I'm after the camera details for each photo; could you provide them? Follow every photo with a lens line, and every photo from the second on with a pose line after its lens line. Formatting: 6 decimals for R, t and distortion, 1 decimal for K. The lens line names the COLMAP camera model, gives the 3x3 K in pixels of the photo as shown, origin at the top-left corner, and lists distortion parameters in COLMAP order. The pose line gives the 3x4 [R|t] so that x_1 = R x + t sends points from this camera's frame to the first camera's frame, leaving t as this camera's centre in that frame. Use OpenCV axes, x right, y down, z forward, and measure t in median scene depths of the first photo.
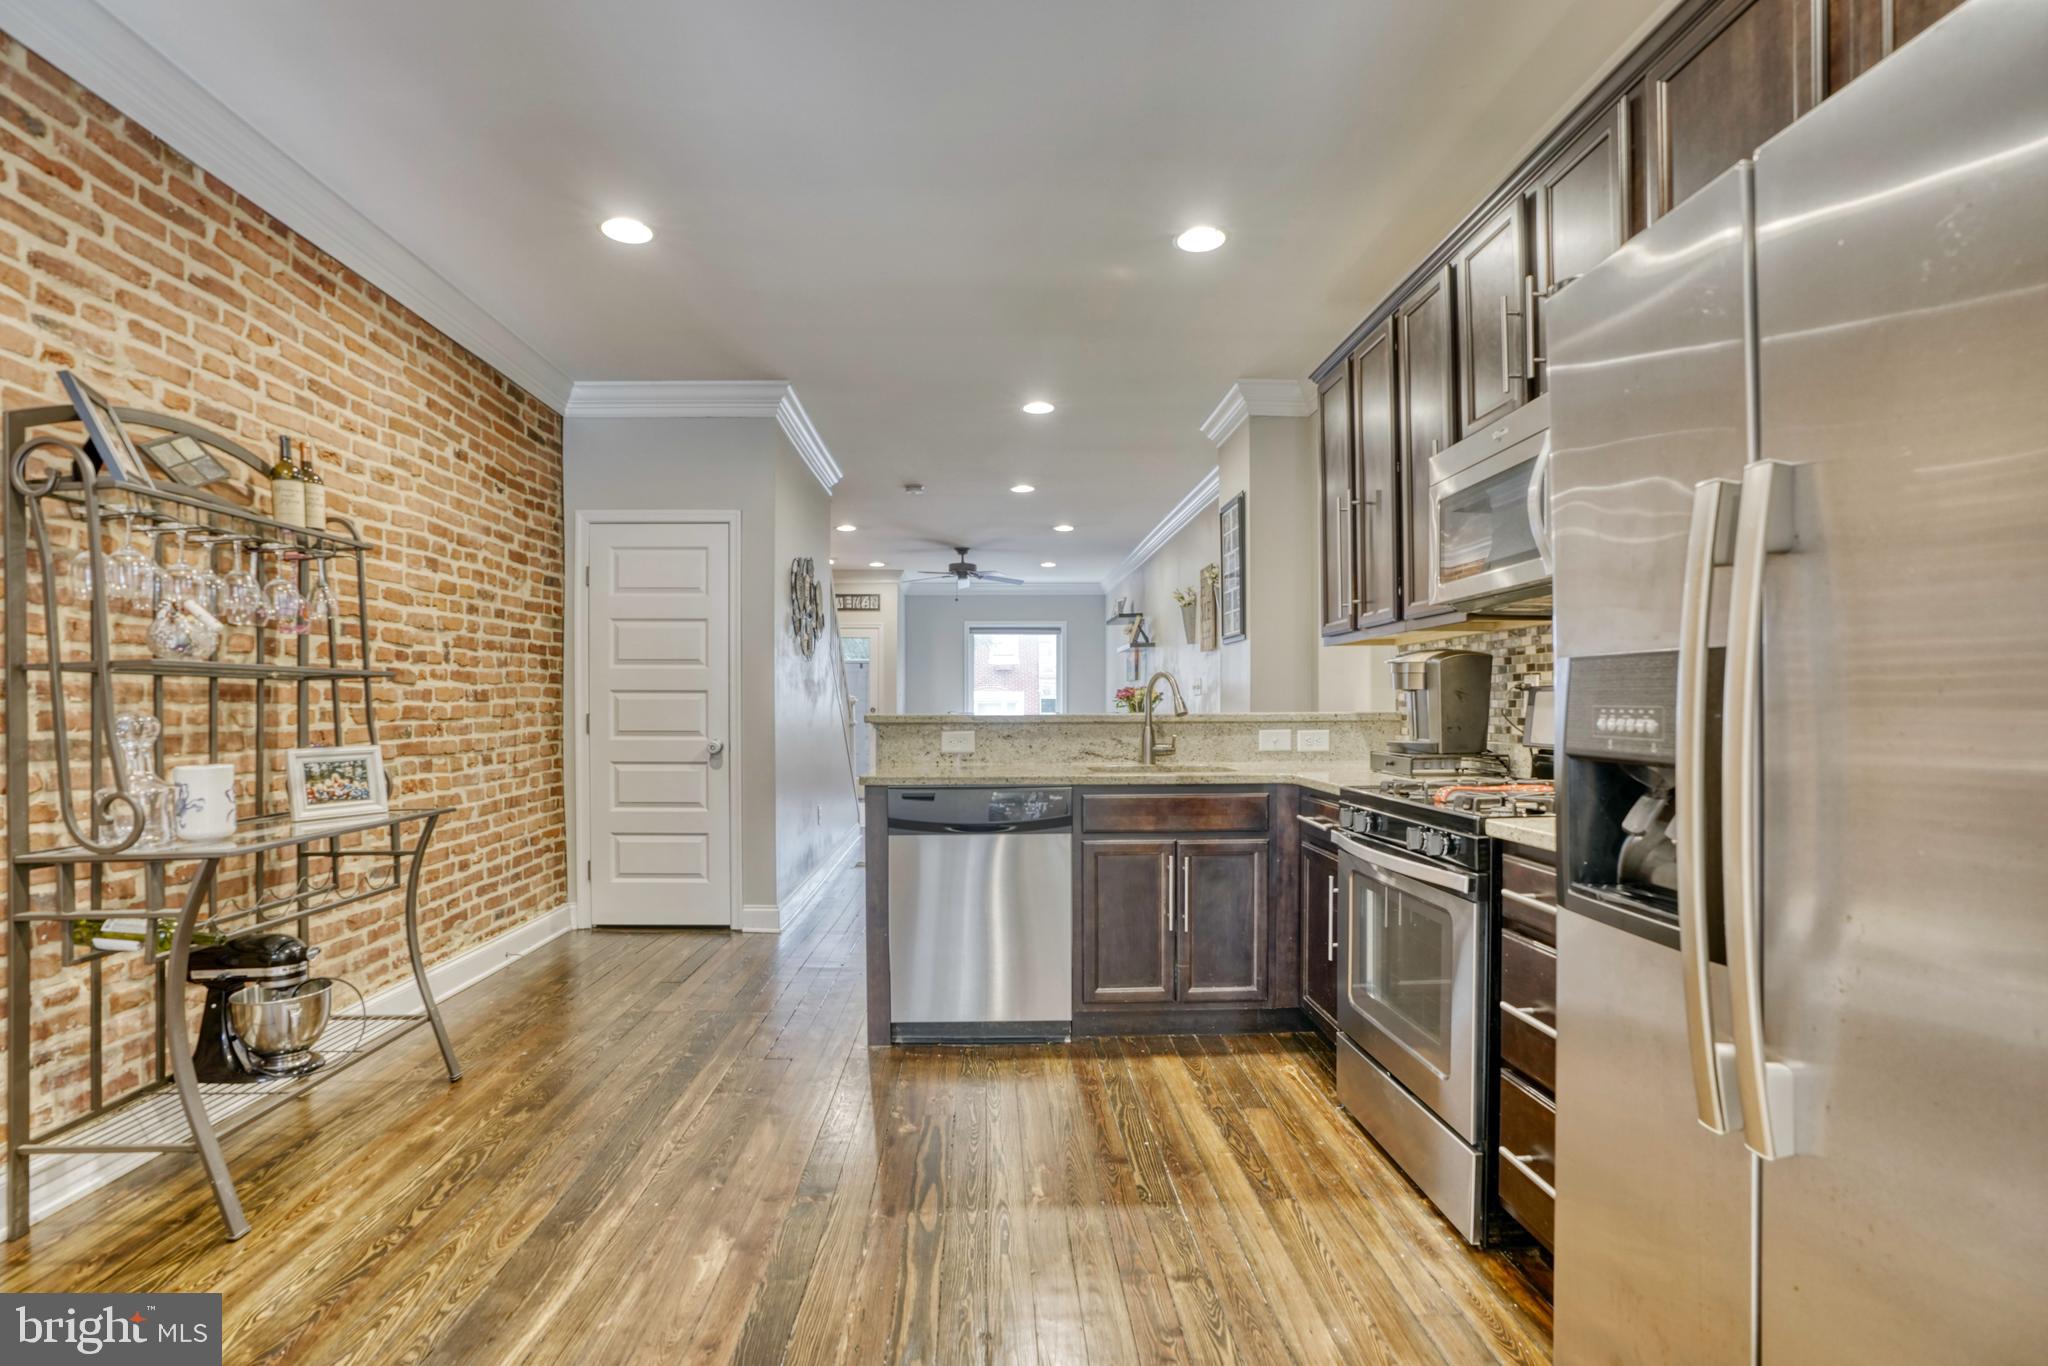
lens RADIAL K [[949.2, 0, 1009.3], [0, 949.2, 721.6], [0, 0, 1]] dist [-0.064807, 0.024046]
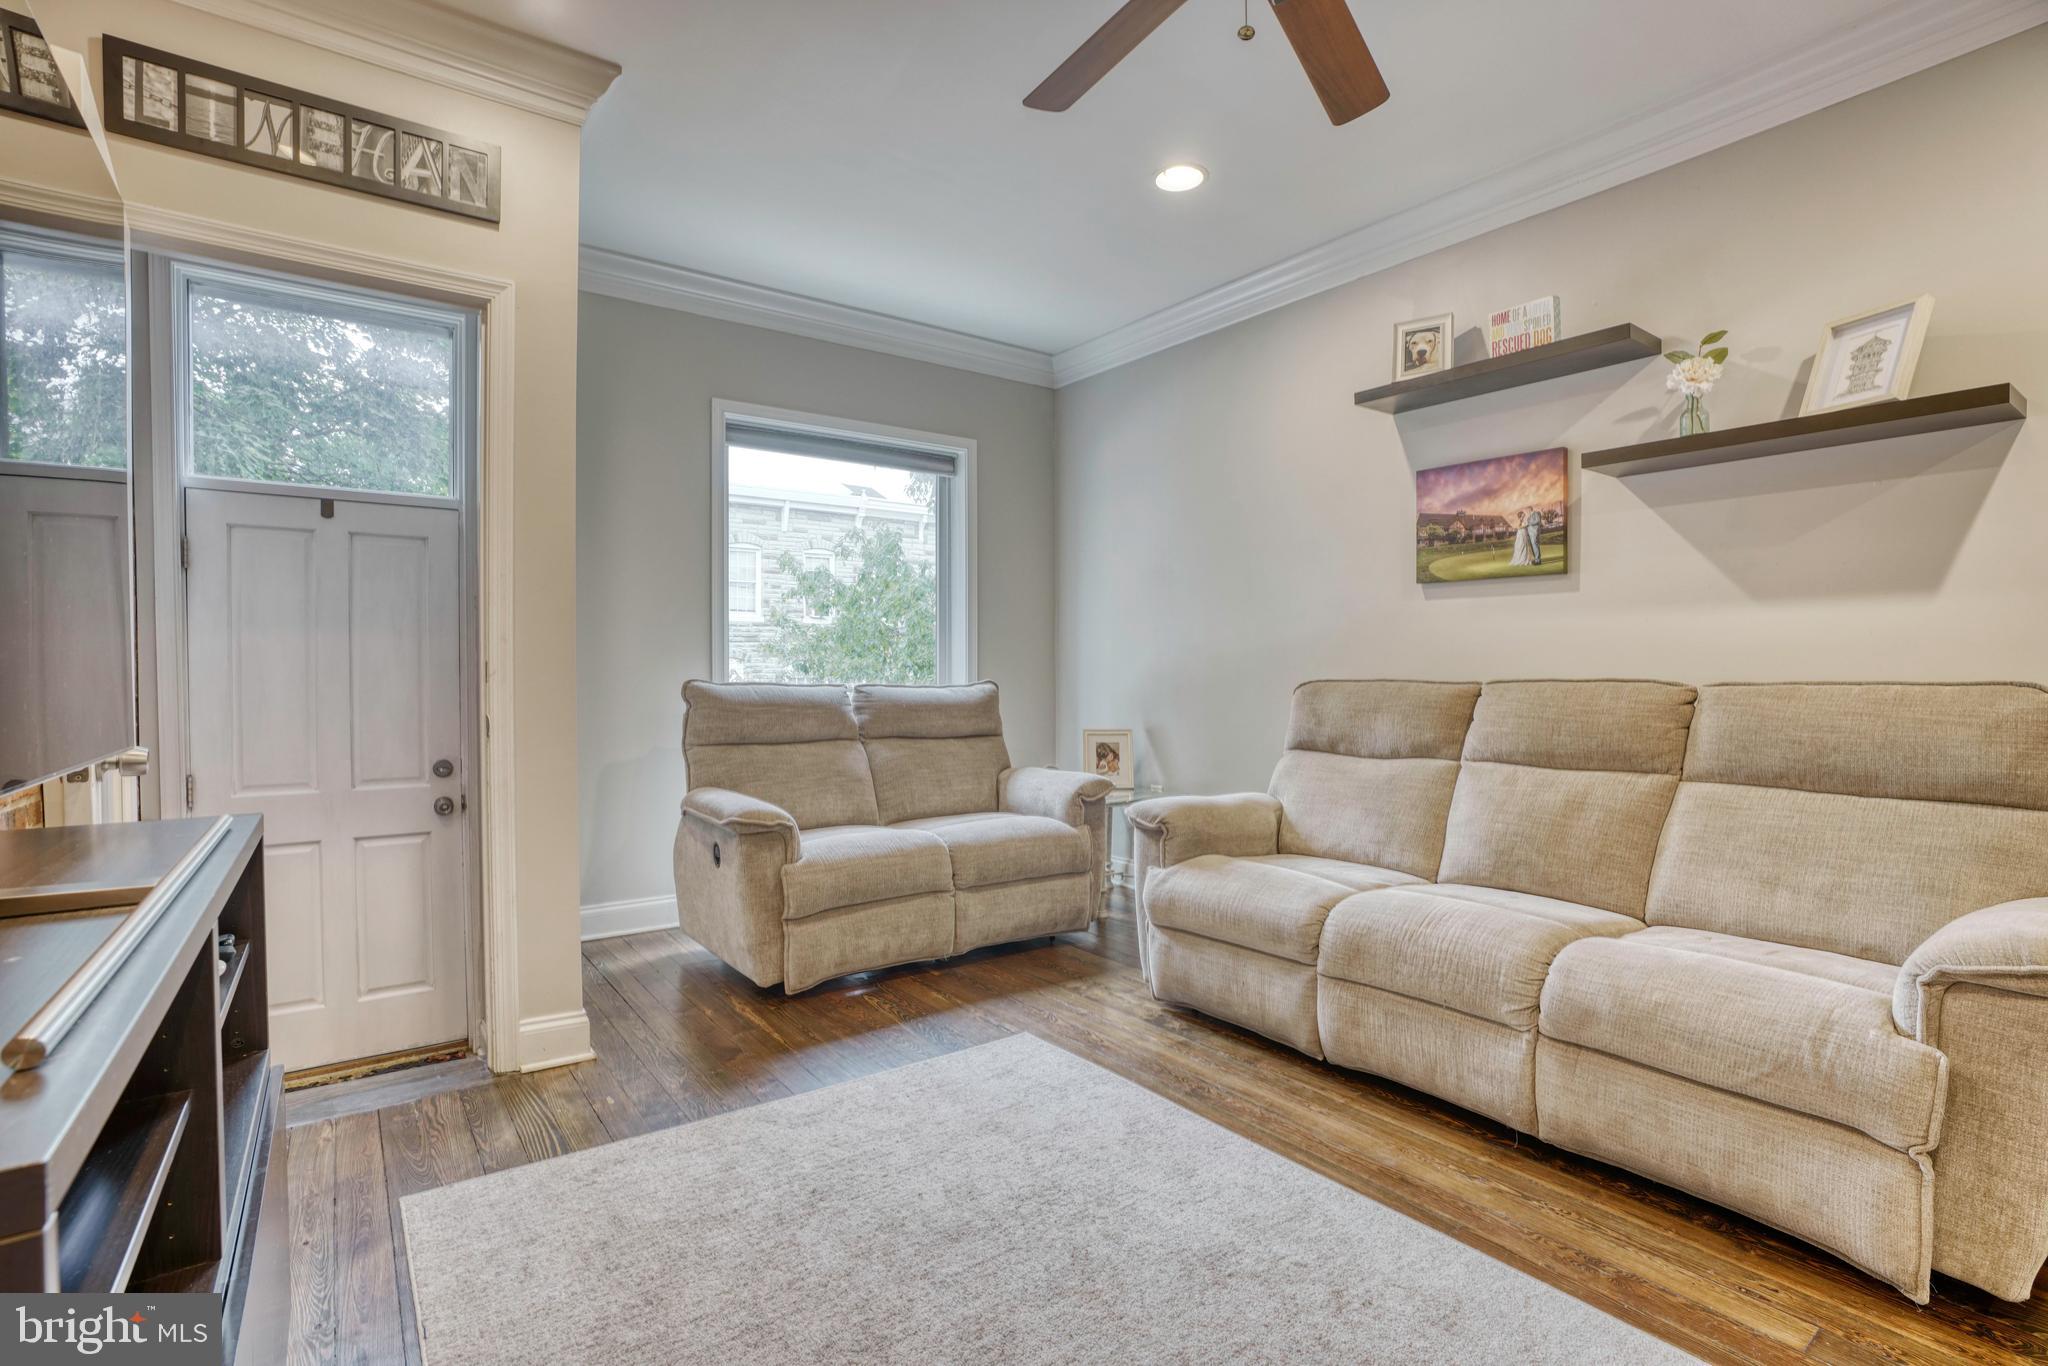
lens RADIAL K [[949.2, 0, 1008.6], [0, 949.2, 687.3], [0, 0, 1]] dist [-0.064807, 0.024046]
pose [[0.825772, -0.011651, 0.563883, -0.591446], [0.010888, 0.999930, 0.004716, -0.034394], [-0.563899, 0.002245, 0.825841, 2.802083]]
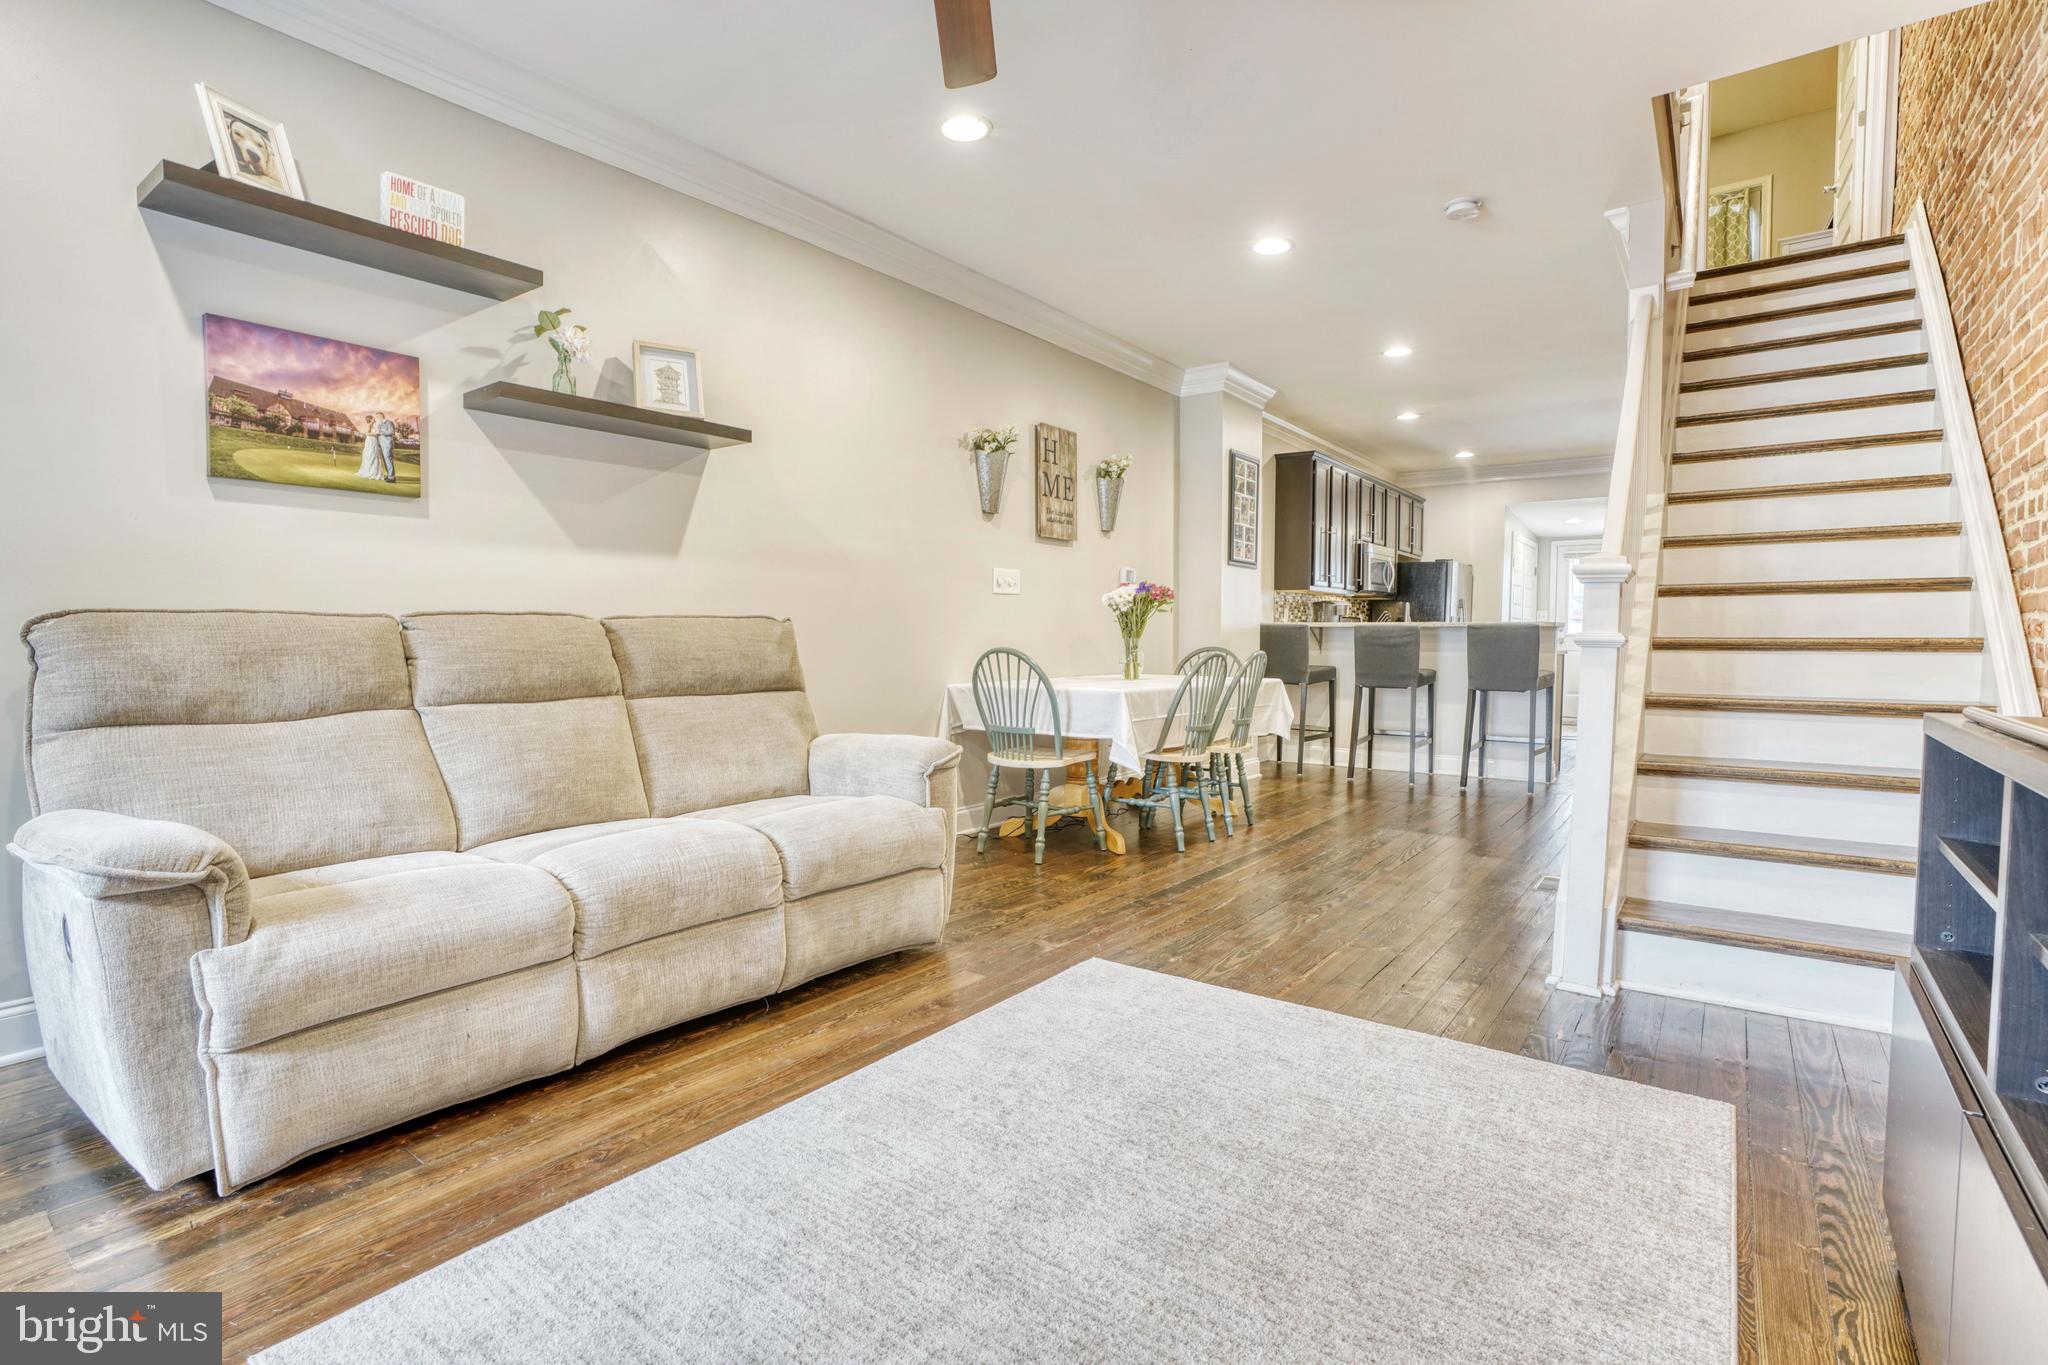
lens RADIAL K [[983.5, 0, 1010.5], [0, 983.5, 687.2], [0, 0, 1]] dist [-0.053383, 0.010155]
pose [[-0.776214, -0.032483, 0.629632, -0.580435], [0.010345, 0.997881, 0.064234, -0.015517], [-0.630385, 0.056373, -0.774233, 3.638630]]
